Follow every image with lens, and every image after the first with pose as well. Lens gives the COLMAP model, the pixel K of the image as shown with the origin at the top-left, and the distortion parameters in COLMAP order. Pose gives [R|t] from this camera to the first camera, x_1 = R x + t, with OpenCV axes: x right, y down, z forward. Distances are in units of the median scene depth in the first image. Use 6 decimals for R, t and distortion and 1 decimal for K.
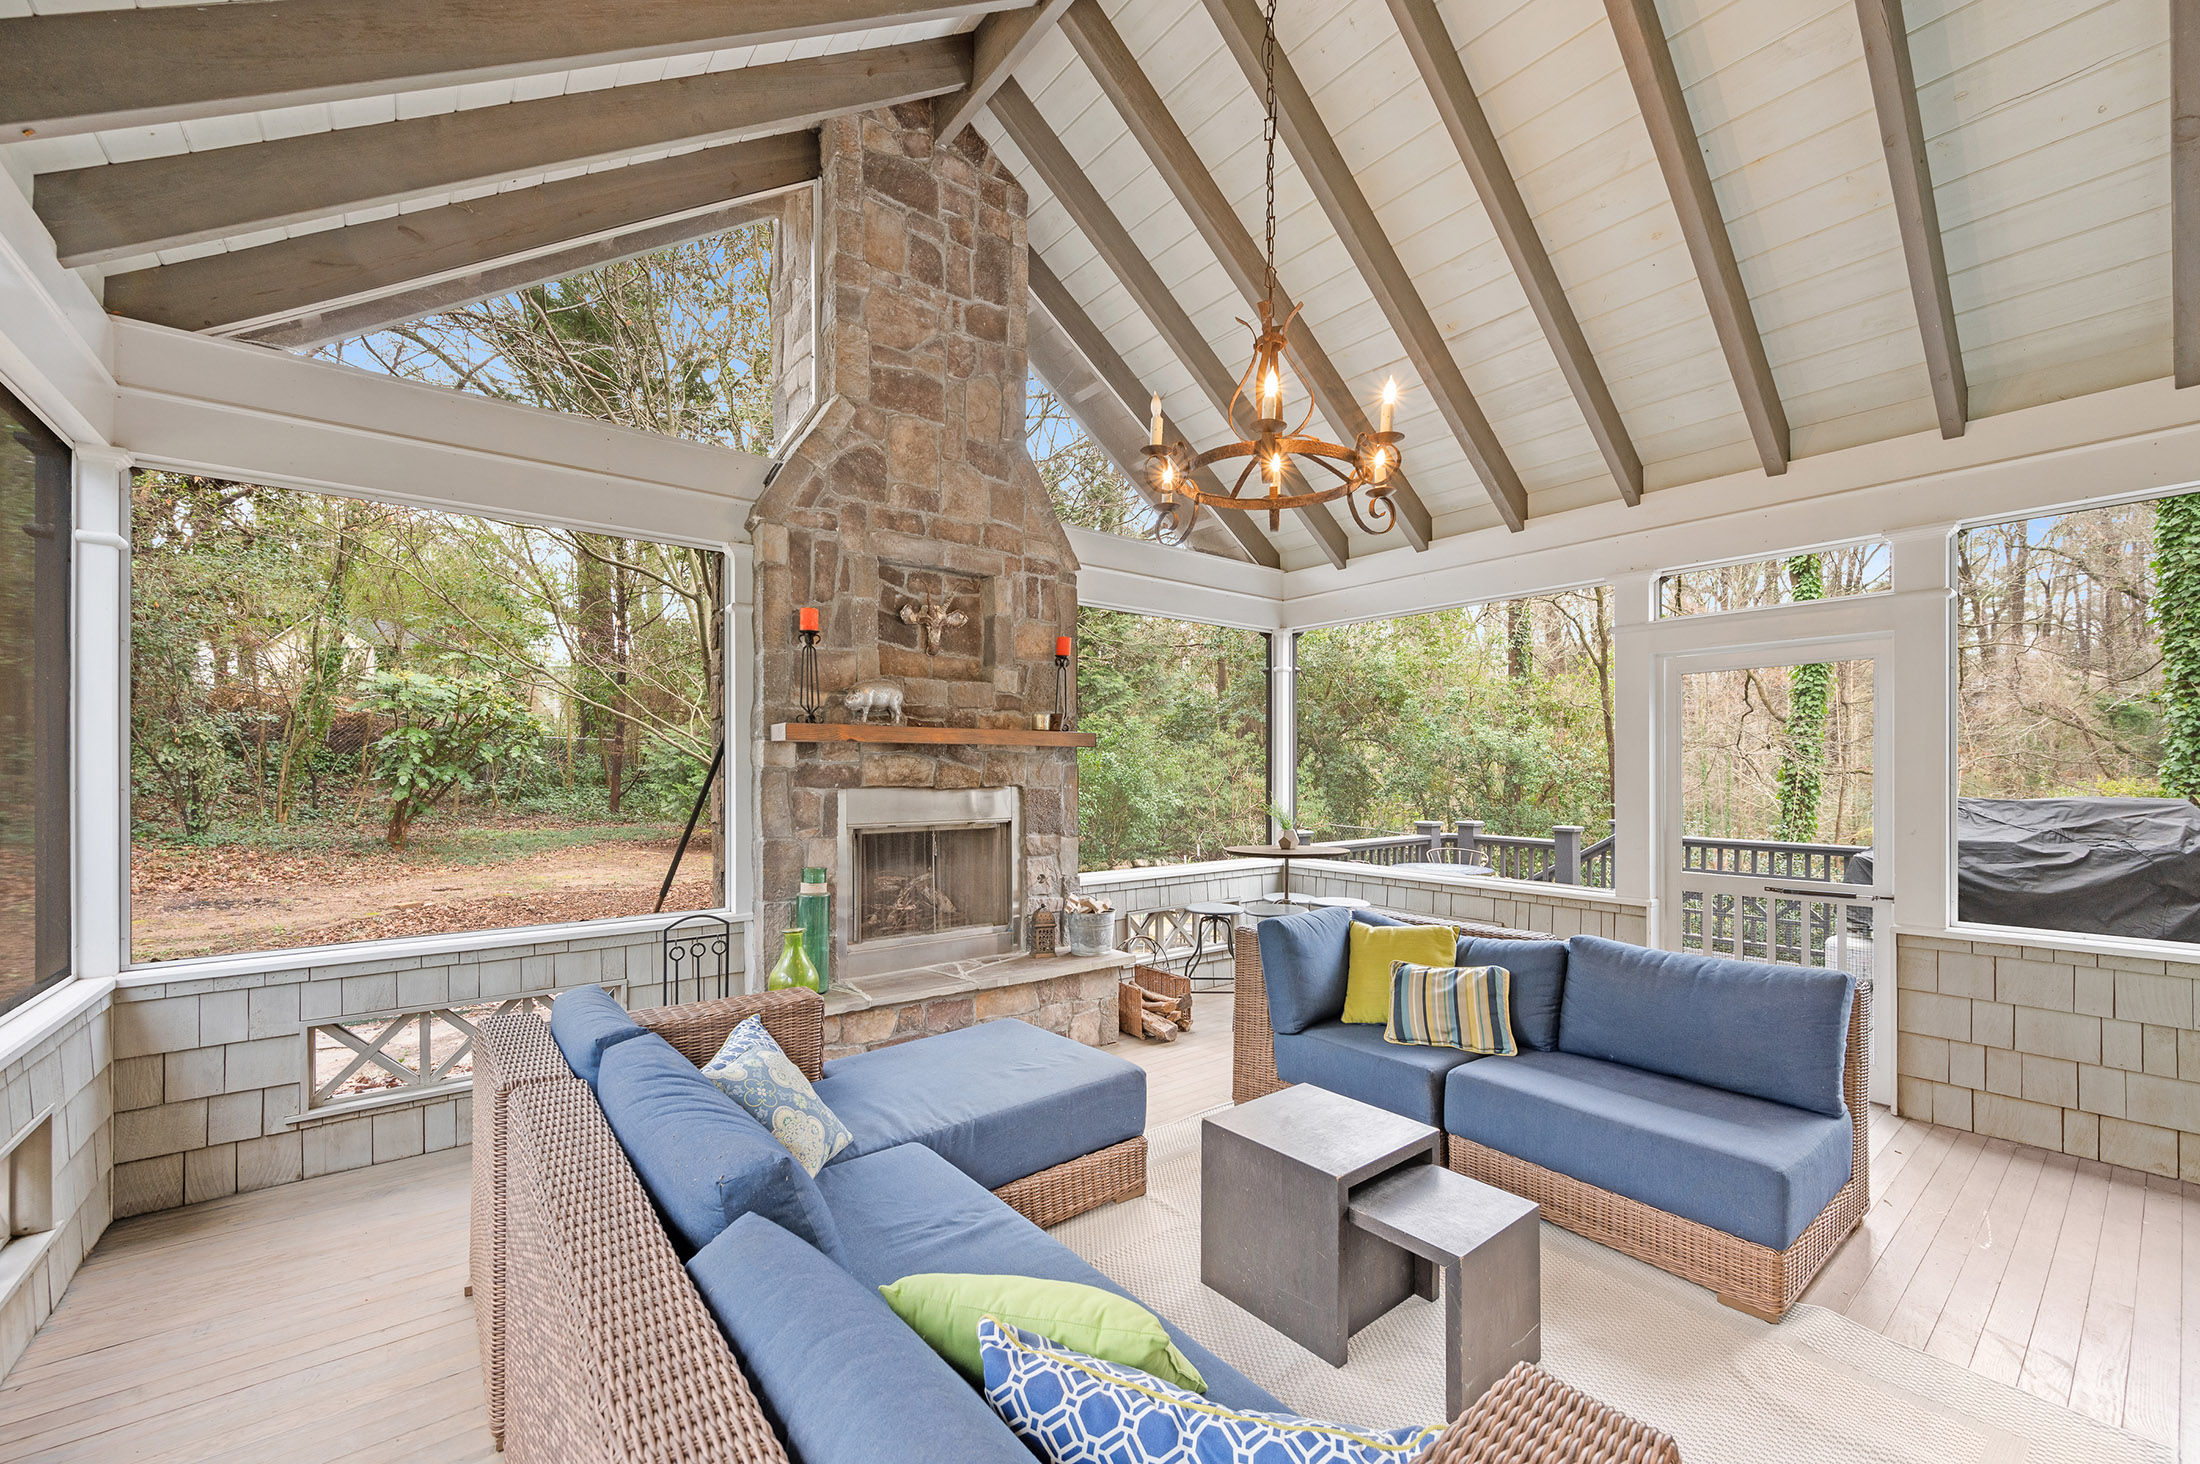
lens RADIAL K [[885.2, 0, 1112.0], [0, 885.2, 765.7], [0, 0, 1]] dist [-0.002043, -0.000291]
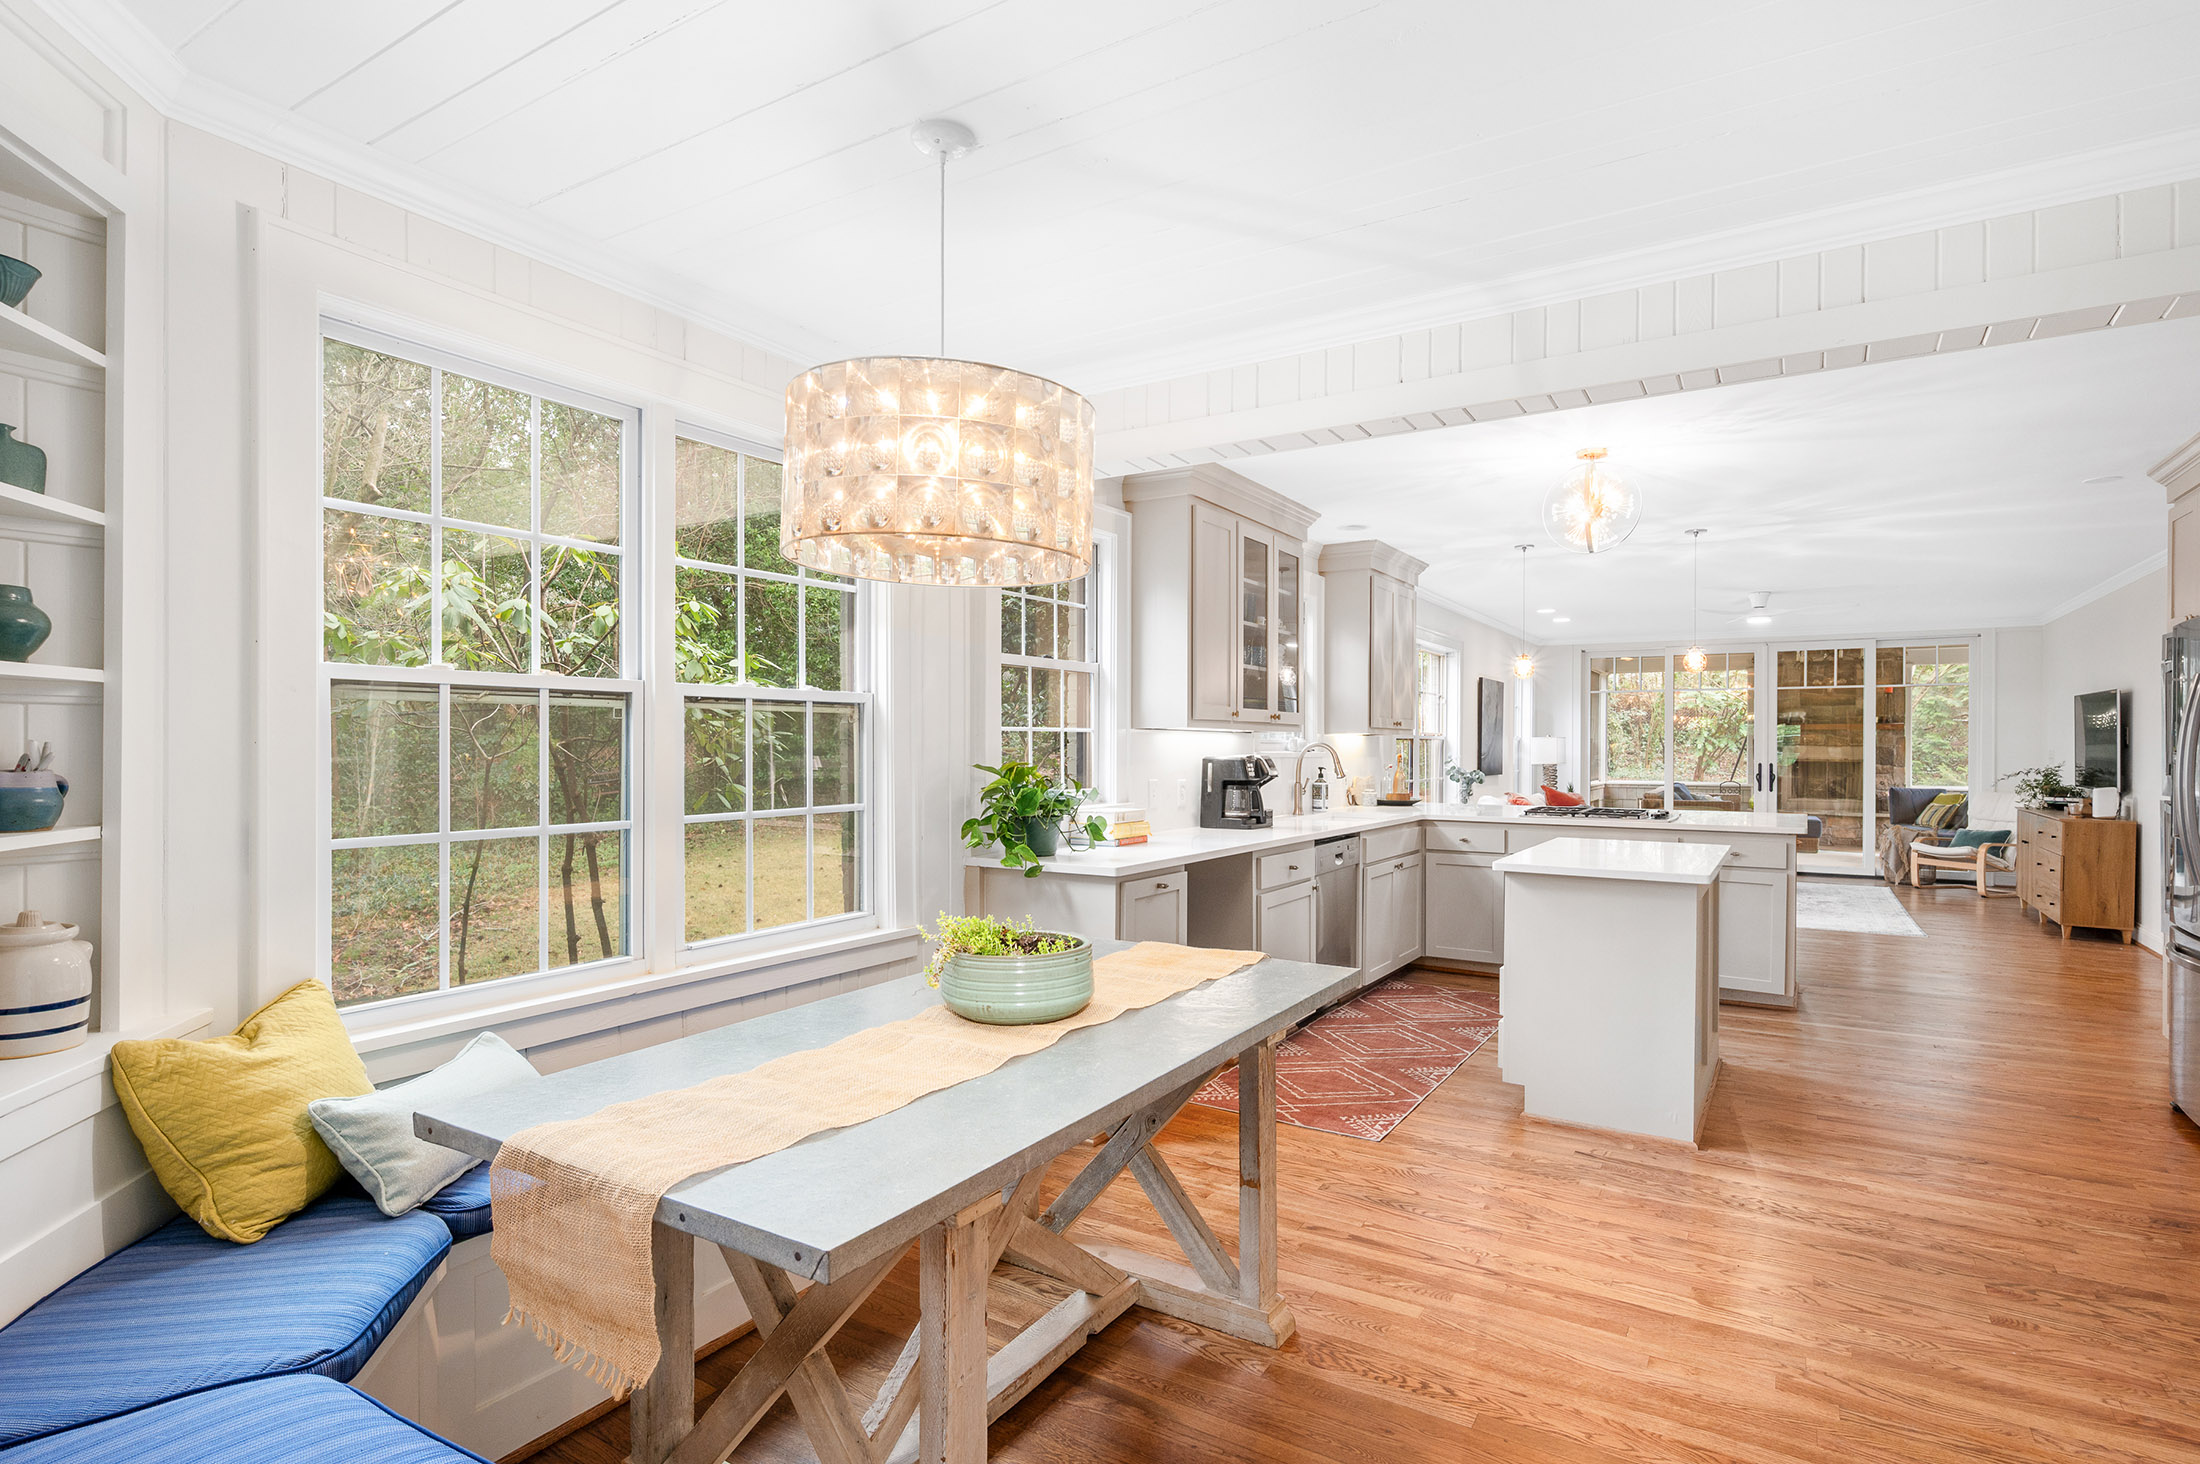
lens RADIAL K [[1090.3, 0, 1107.7], [0, 1090.3, 743.2], [0, 0, 1]] dist [-0.001101, -0.000988]
pose [[0.334501, 0.001424, -0.942394, 2.103738], [0.001462, 0.999997, 0.002030, 0.008152], [0.942394, -0.002057, 0.334498, -2.093655]]
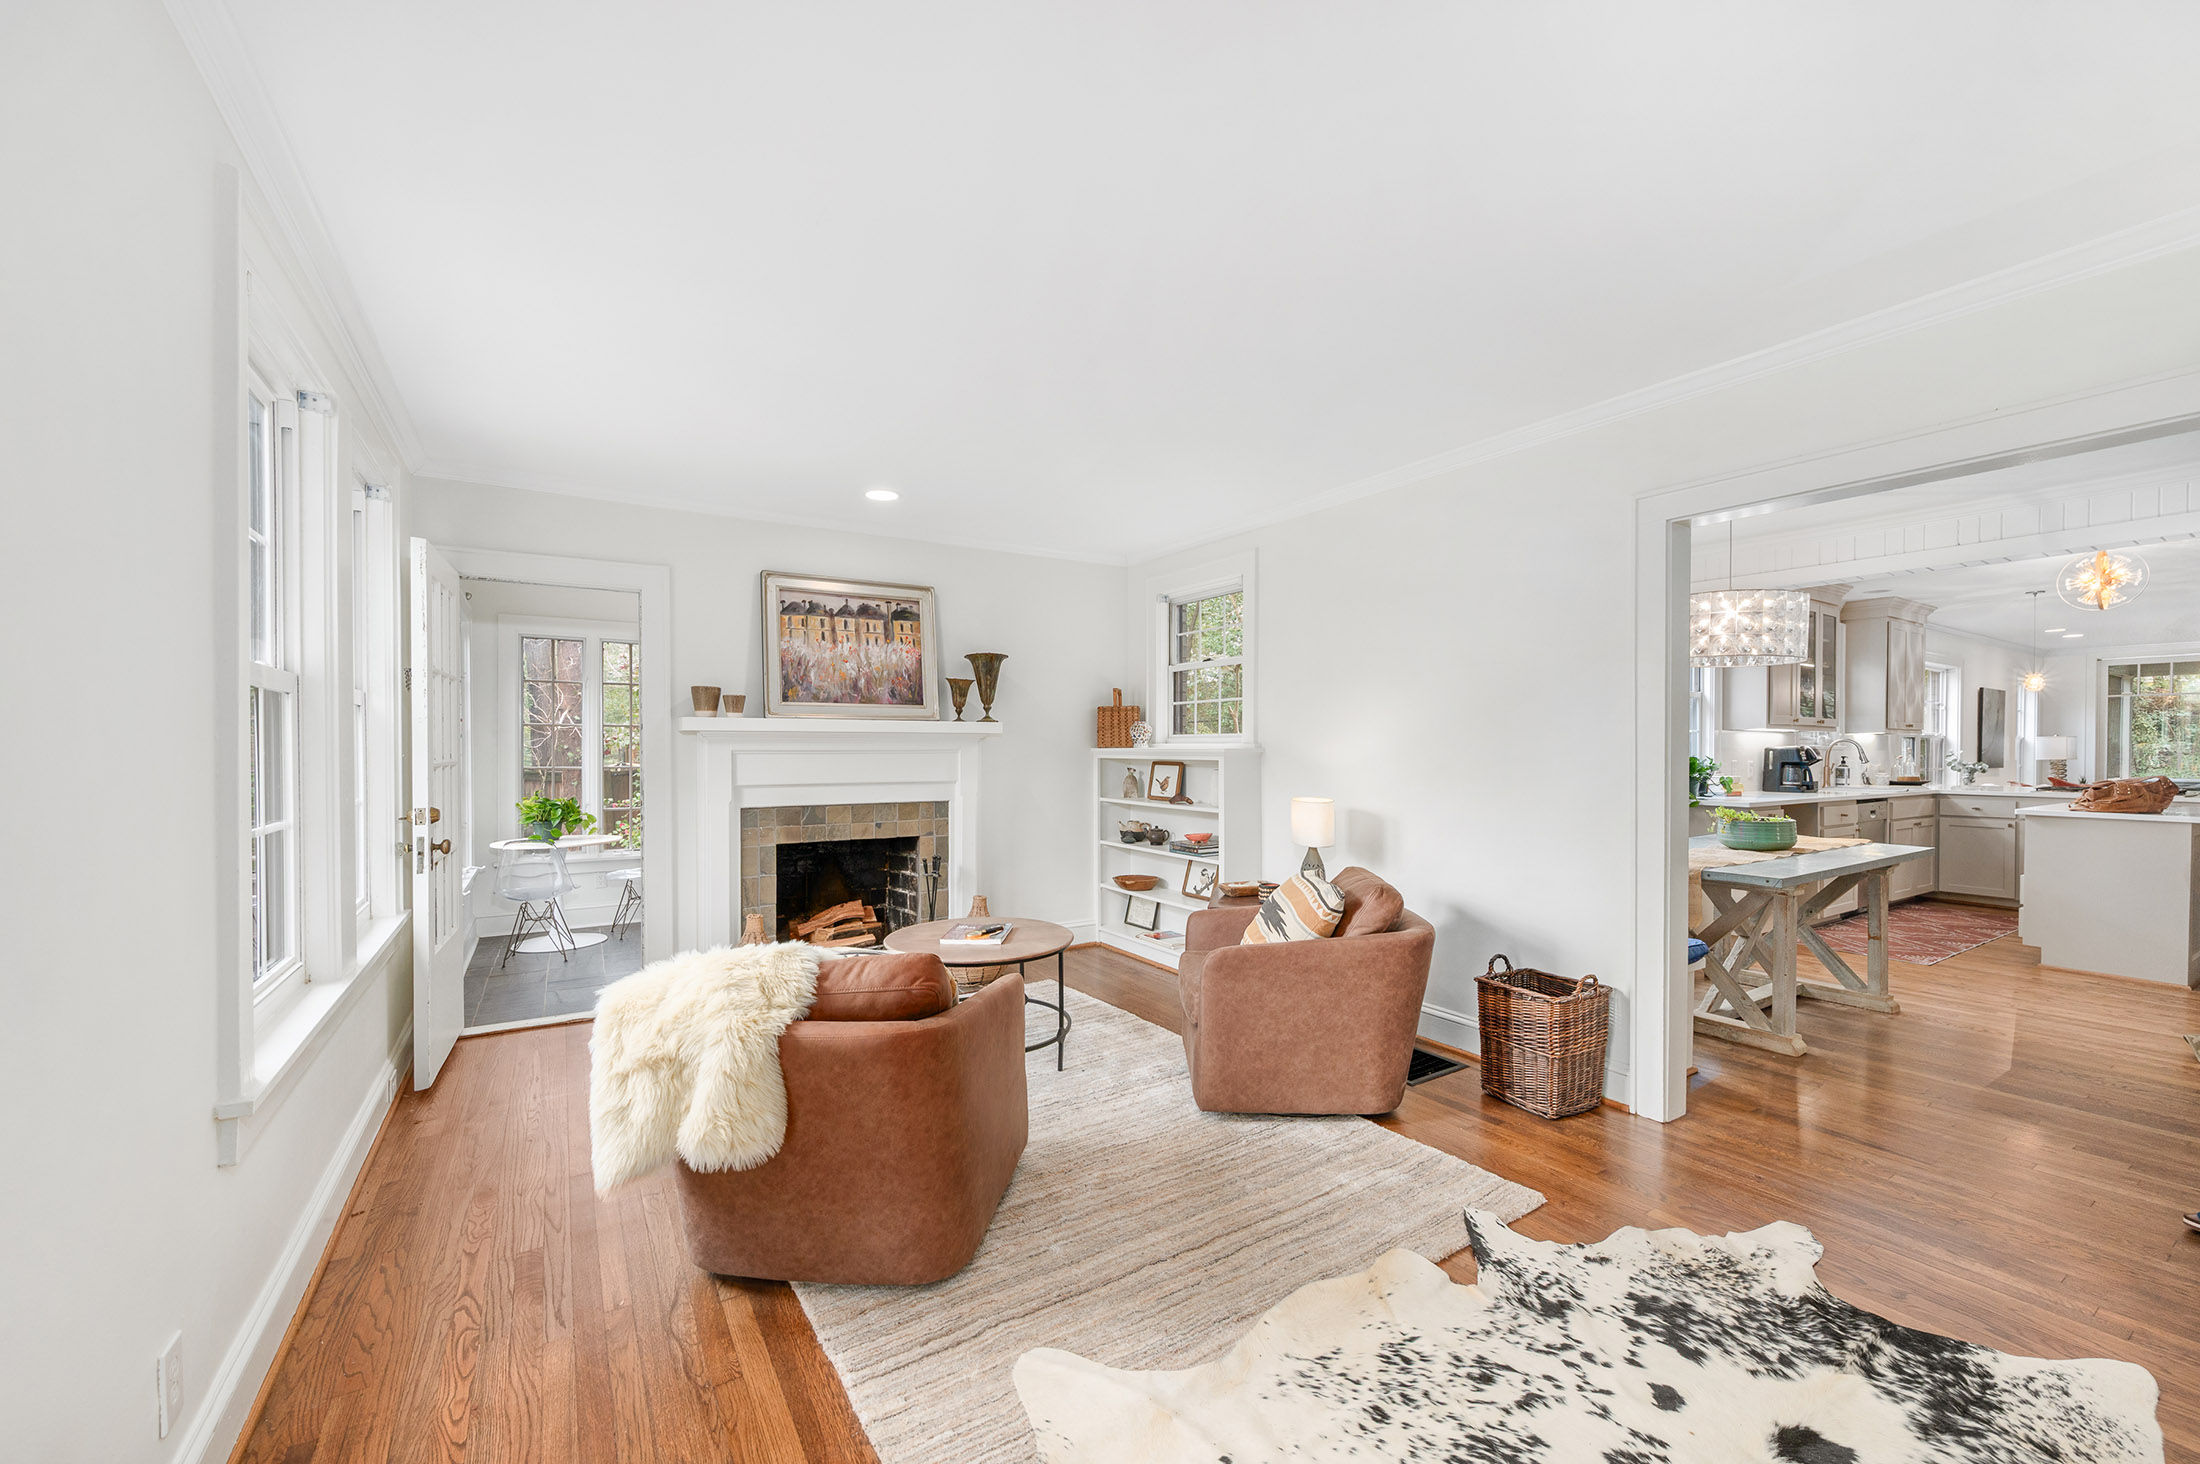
lens RADIAL K [[866.8, 0, 1114.6], [0, 866.8, 754.2], [0, 0, 1]] dist [0.001501, 0.000228]
pose [[-0.097533, 0.007462, -0.995204, 2.600545], [0.002972, 0.999970, 0.007207, 0.022304], [0.995228, -0.002255, -0.097553, -2.547054]]
